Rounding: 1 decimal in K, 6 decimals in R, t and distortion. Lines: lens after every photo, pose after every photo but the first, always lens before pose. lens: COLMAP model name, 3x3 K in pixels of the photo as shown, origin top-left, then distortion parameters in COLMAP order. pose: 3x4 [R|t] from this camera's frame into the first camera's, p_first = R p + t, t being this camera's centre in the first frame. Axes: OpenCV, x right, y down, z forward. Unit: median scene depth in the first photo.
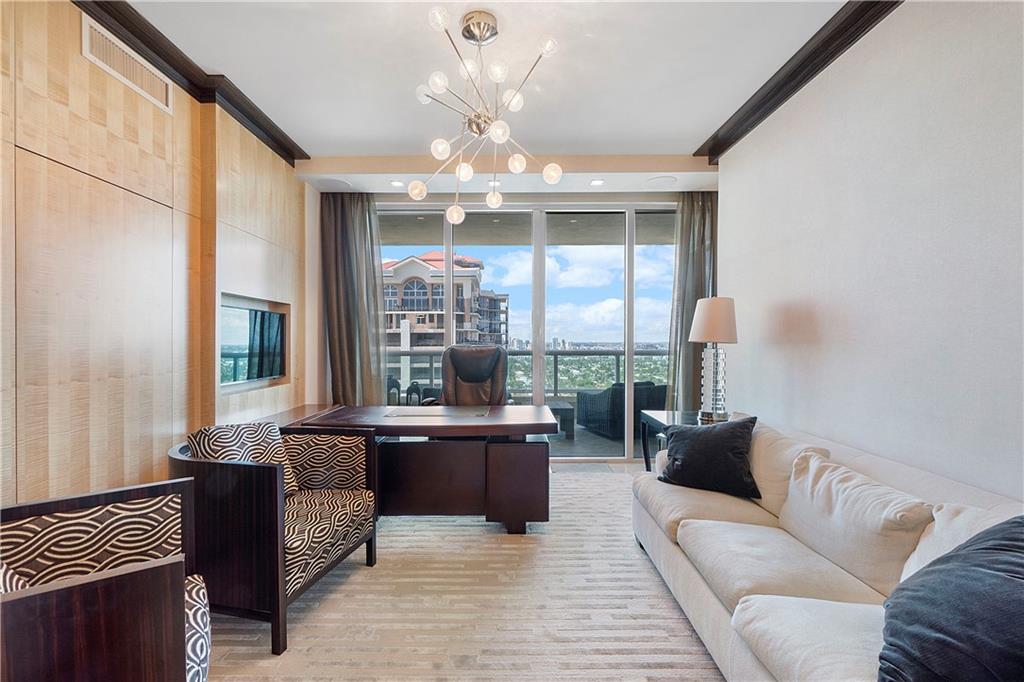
lens RADIAL K [[444.5, 0, 508.0], [0, 444.5, 343.9], [0, 0, 1]] dist [-0.002529, -0.000244]
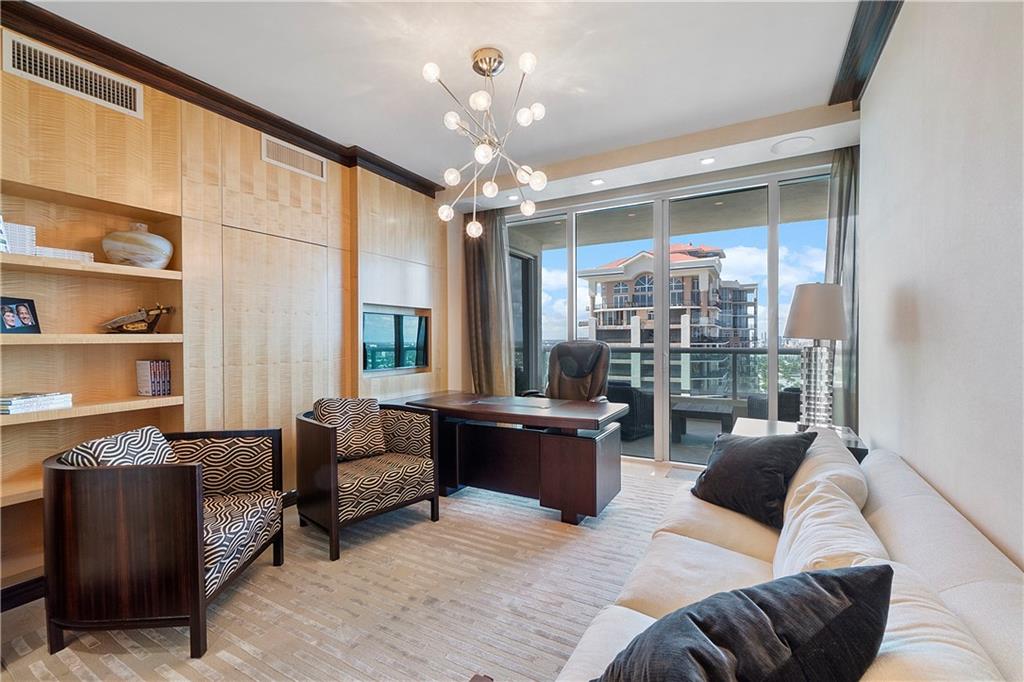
lens RADIAL K [[444.5, 0, 513.5], [0, 444.5, 342.7], [0, 0, 1]] dist [-0.002529, -0.000244]
pose [[0.871316, 0.002455, -0.490717, 0.419828], [0.000048, 0.999987, 0.005087, -0.000979], [0.490723, -0.004456, 0.871304, 0.032523]]
